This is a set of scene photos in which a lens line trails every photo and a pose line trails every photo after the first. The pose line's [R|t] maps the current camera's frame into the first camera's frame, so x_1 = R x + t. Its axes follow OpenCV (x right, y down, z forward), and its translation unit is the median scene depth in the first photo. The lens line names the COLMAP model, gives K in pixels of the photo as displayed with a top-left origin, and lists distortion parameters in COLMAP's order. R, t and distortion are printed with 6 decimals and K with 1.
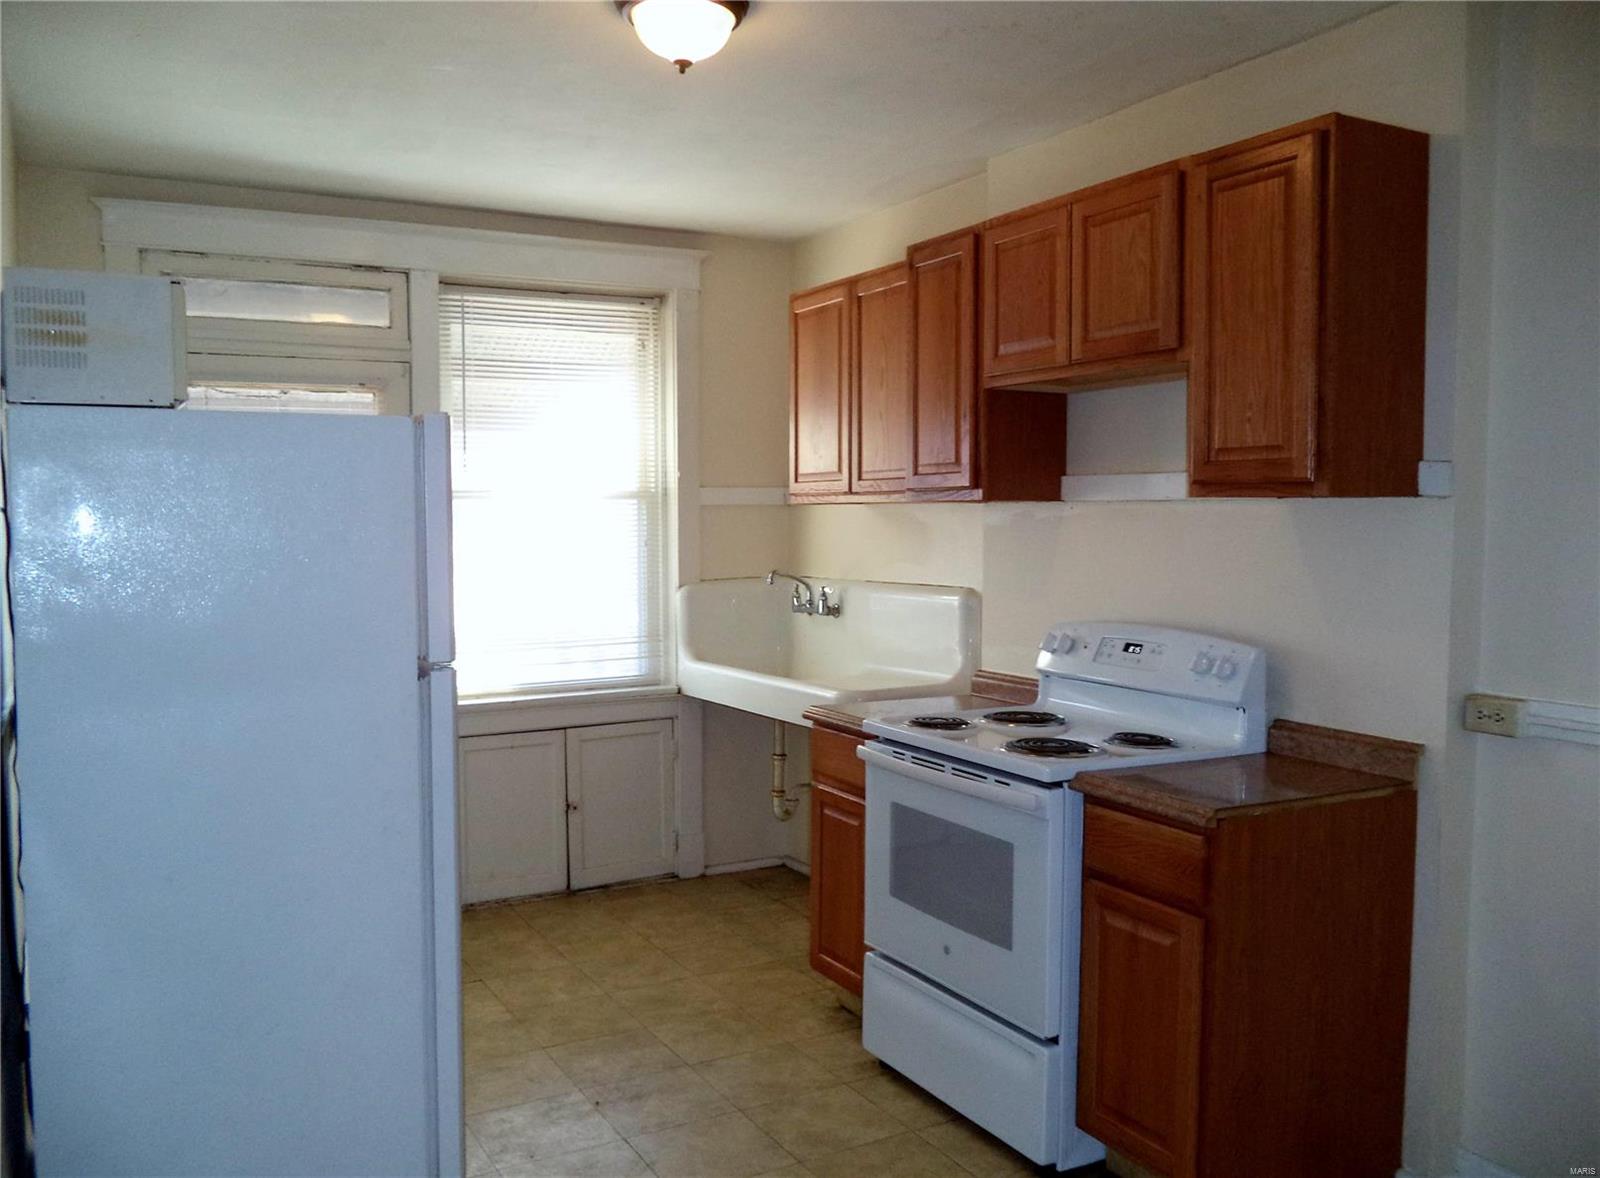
lens RADIAL K [[1317.4, 0, 800.0], [0, 1317.4, 589.0], [0, 0, 1]] dist [0.007853, 0.005909]
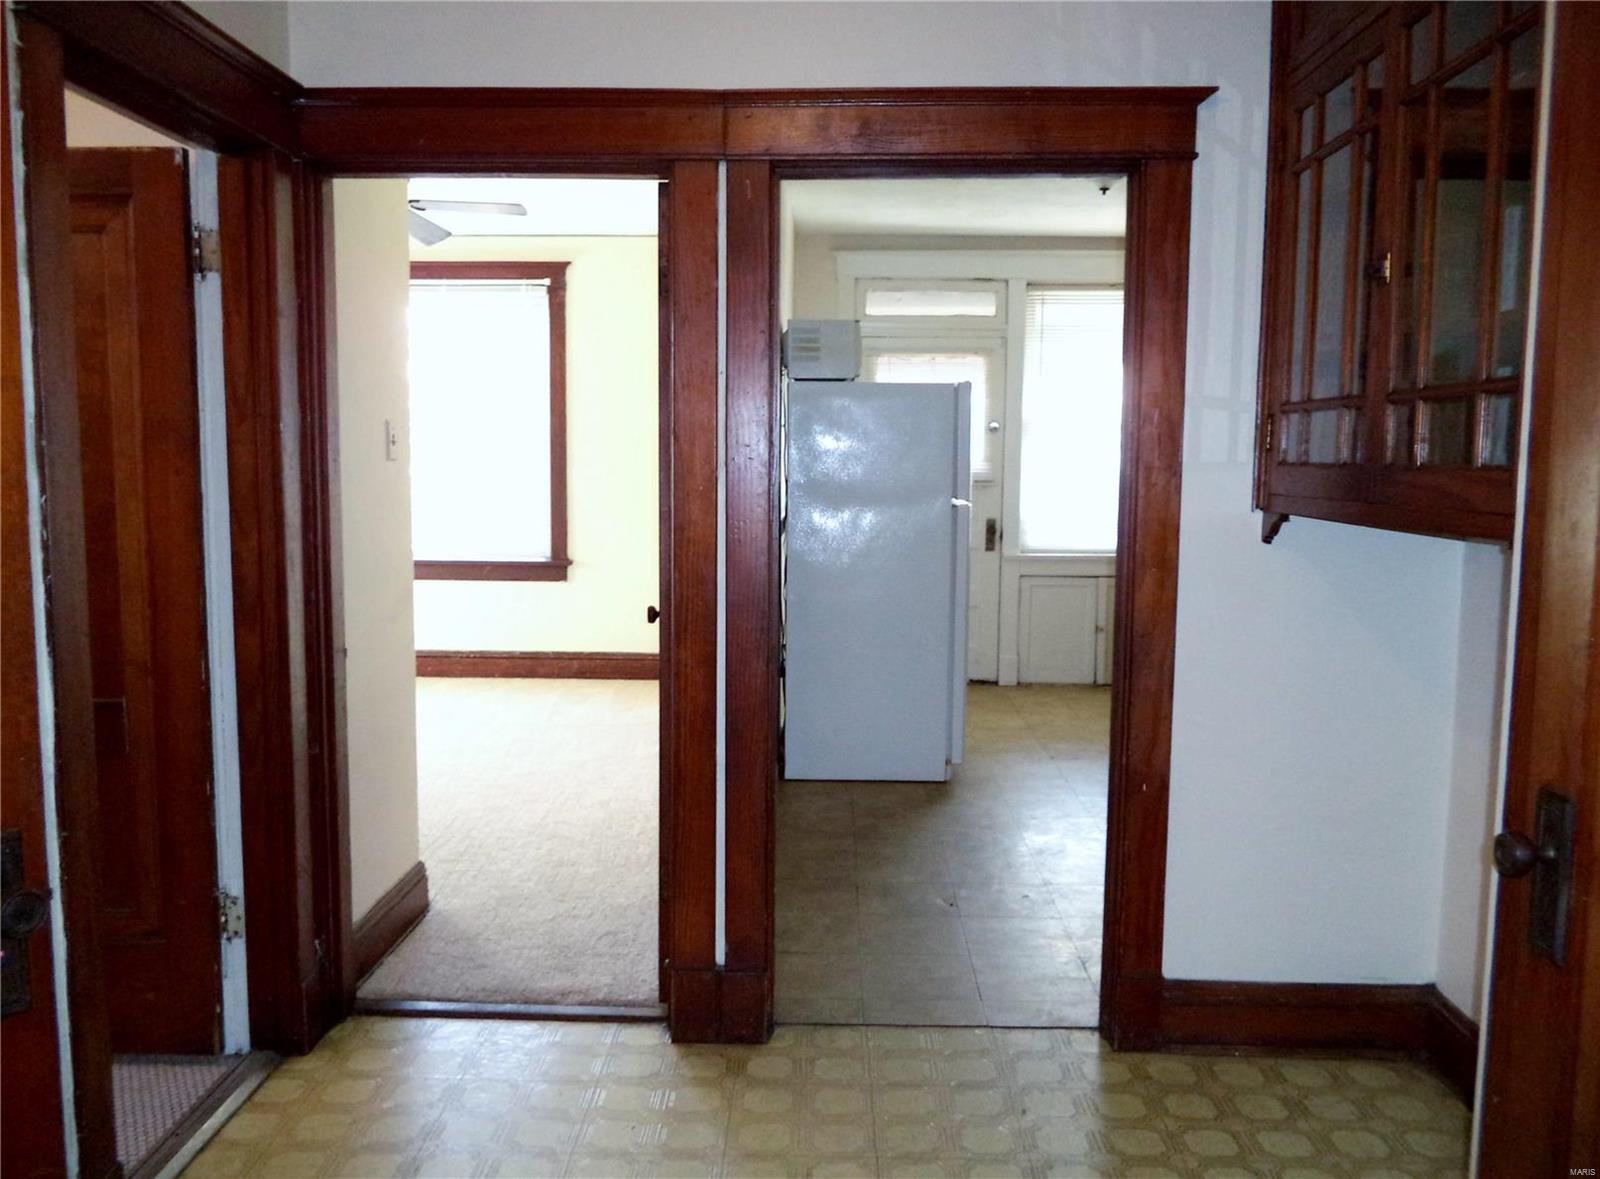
lens RADIAL K [[1317.4, 0, 800.0], [0, 1317.4, 589.5], [0, 0, 1]] dist [0.007853, 0.005909]
pose [[0.864220, 0.054565, -0.500147, 0.300248], [-0.027141, 0.997710, 0.061951, 0.037702], [0.502382, -0.039965, 0.863722, -0.502254]]
